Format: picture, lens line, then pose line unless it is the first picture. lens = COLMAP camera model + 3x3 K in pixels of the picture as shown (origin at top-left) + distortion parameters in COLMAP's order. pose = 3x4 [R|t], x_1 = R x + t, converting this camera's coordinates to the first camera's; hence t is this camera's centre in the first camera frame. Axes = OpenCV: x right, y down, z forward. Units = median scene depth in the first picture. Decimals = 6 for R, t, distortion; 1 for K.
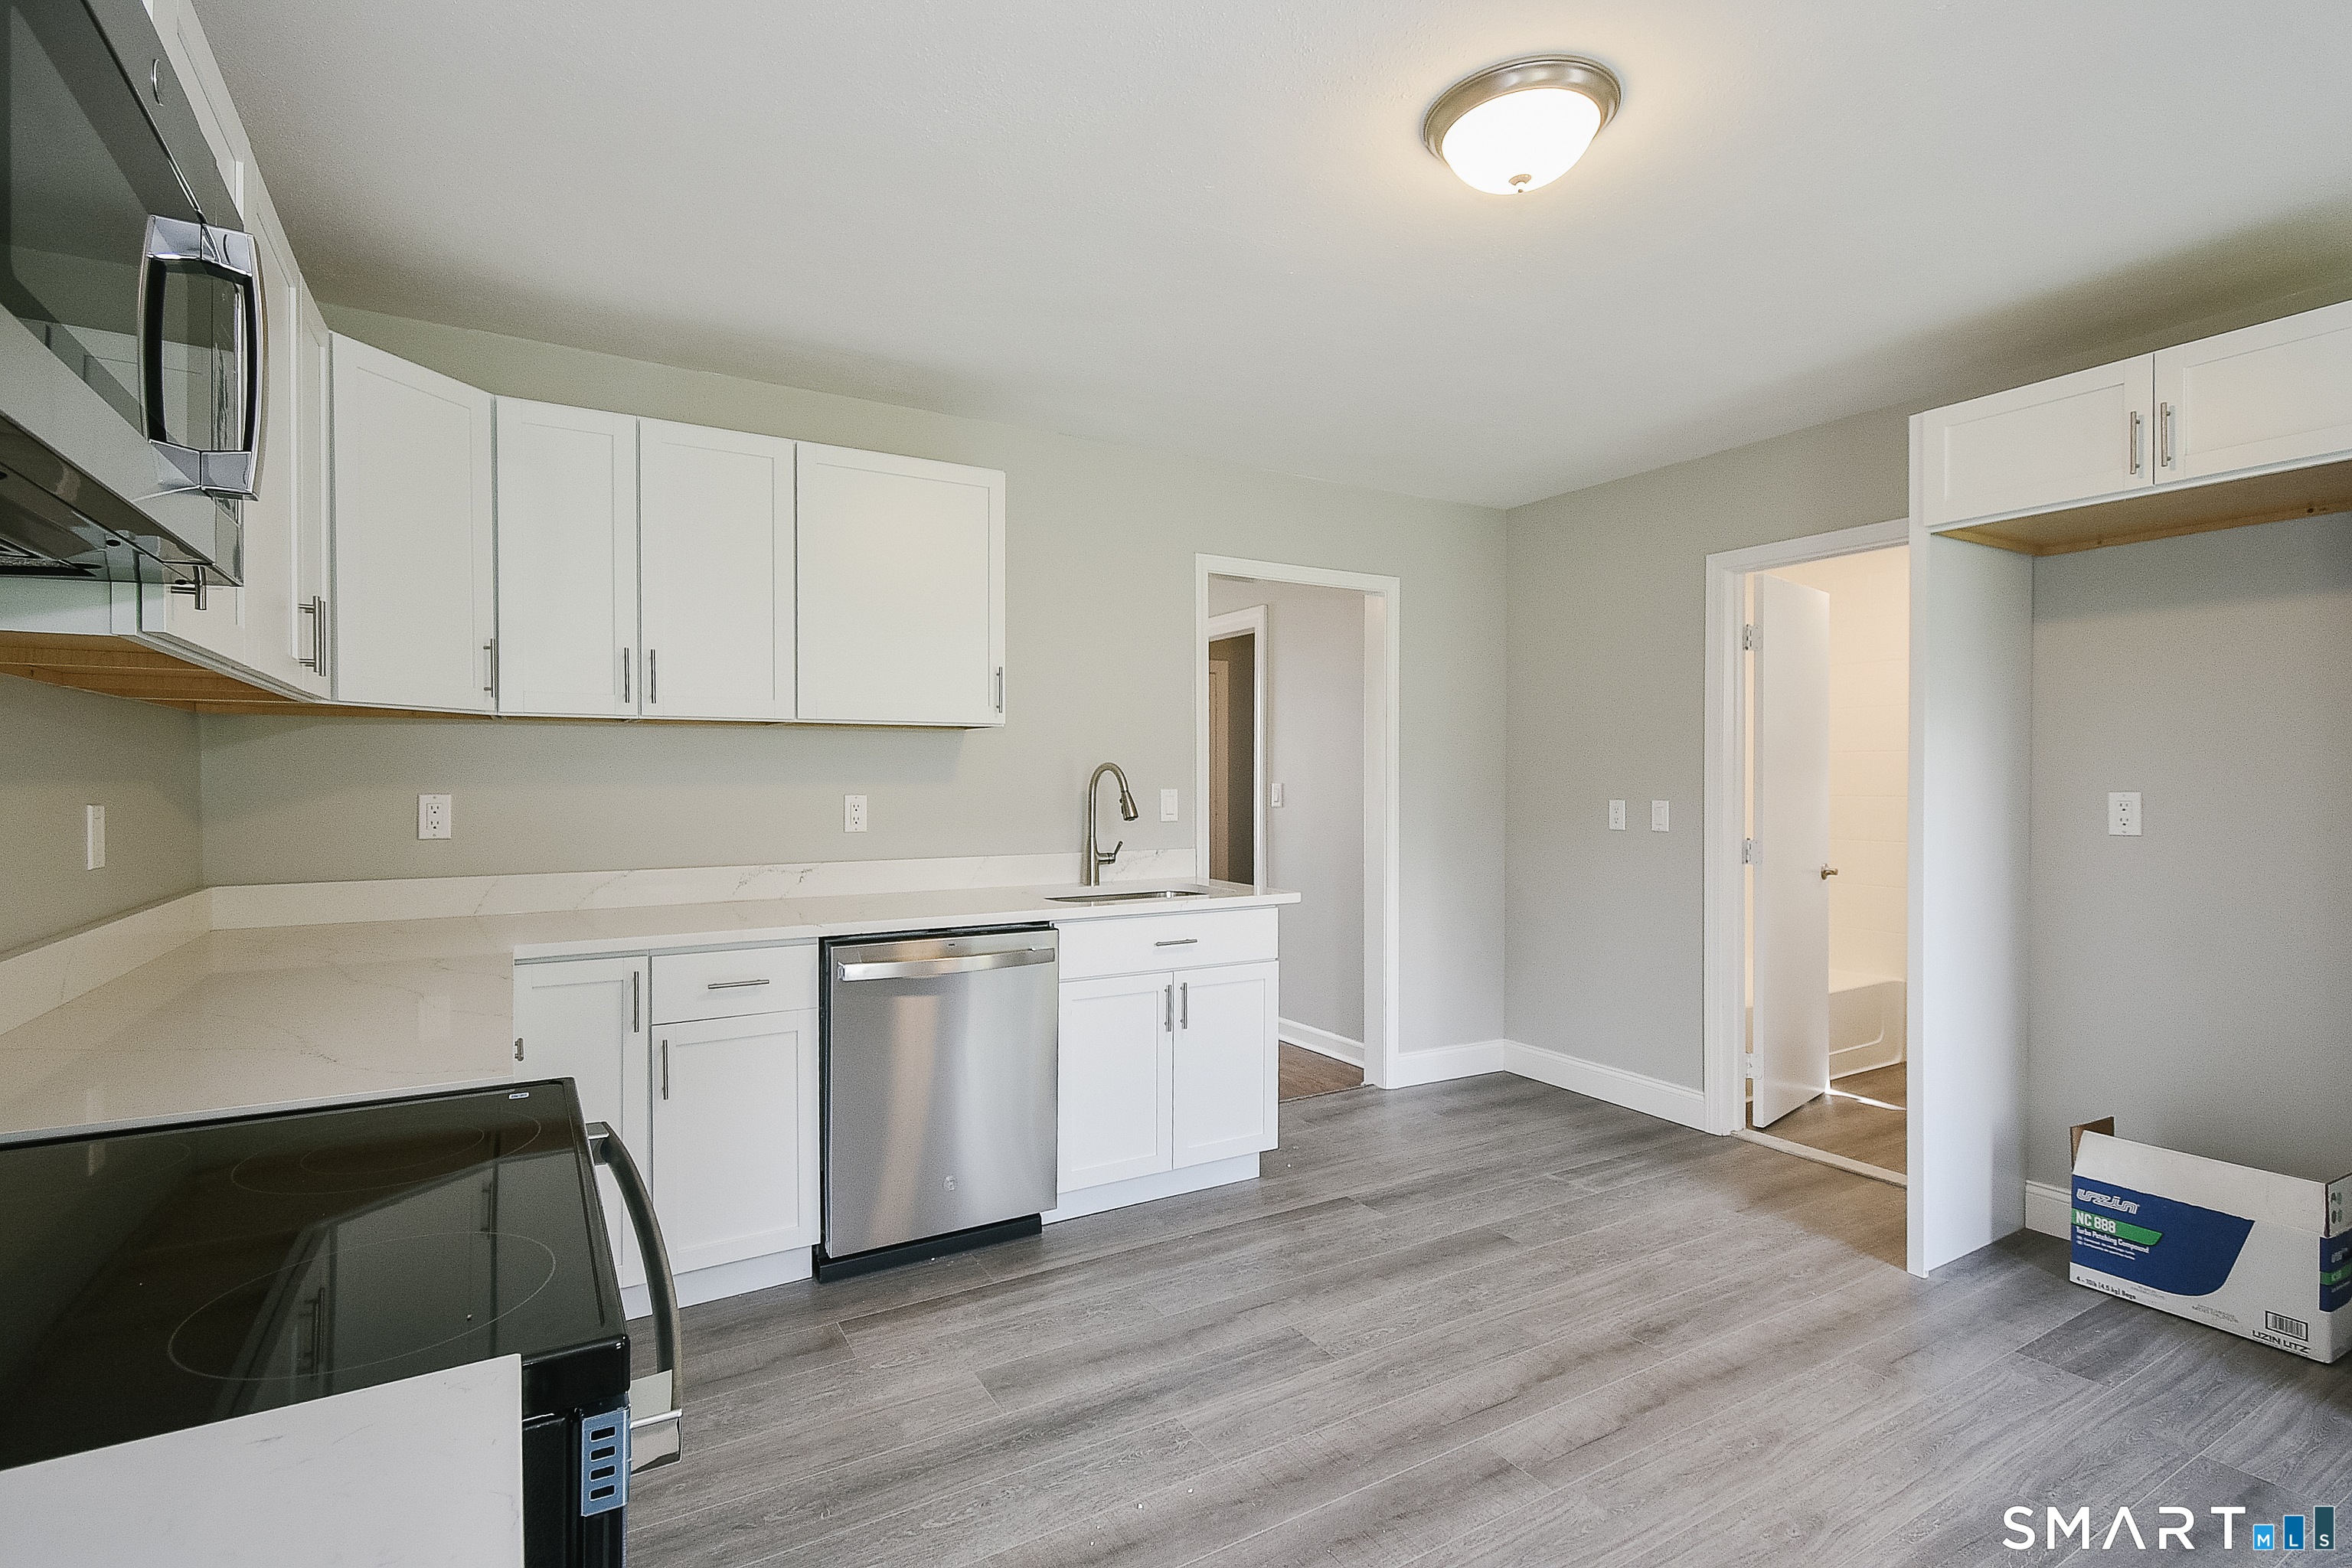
lens RADIAL K [[1039.5, 0, 1183.3], [0, 1039.5, 777.2], [0, 0, 1]] dist [0.009656, -0.005701]
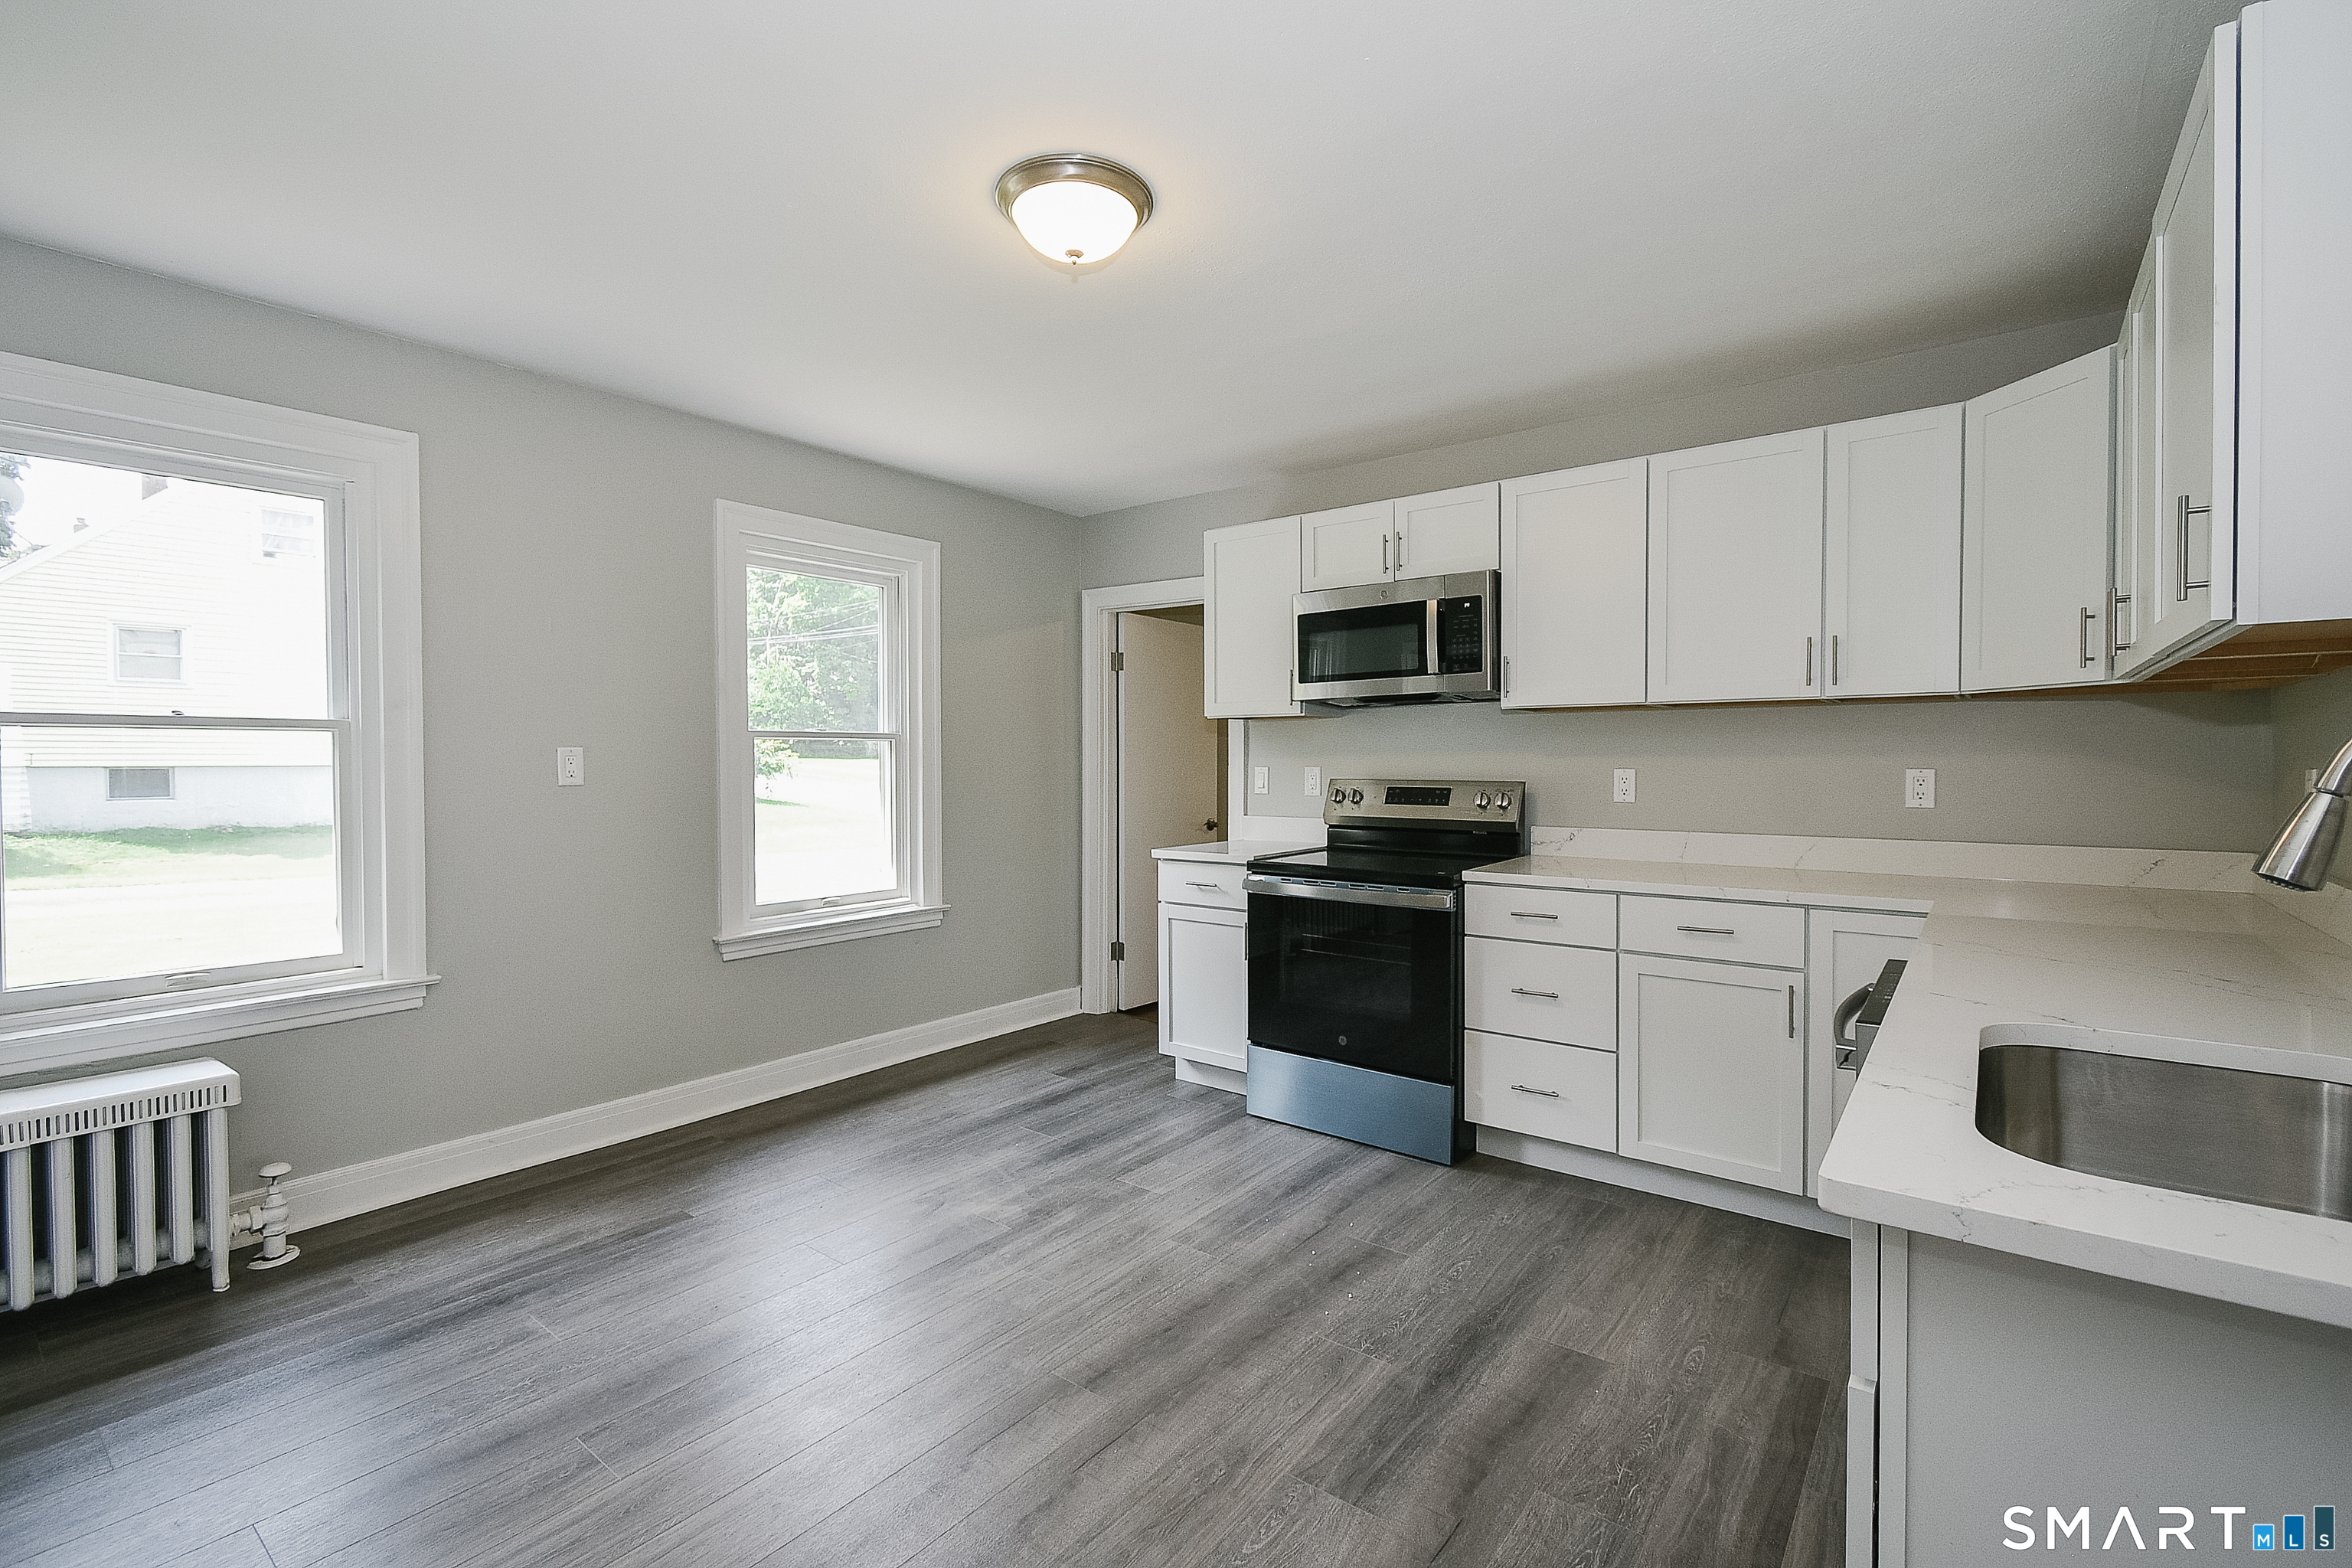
lens RADIAL K [[1039.5, 0, 1155.0], [0, 1039.5, 777.0], [0, 0, 1]] dist [0.009656, -0.005701]
pose [[-0.935149, 0.012565, -0.354032, 0.558508], [0.008719, 0.999884, 0.012458, 0.006908], [0.354147, 0.008564, -0.935150, 1.822424]]
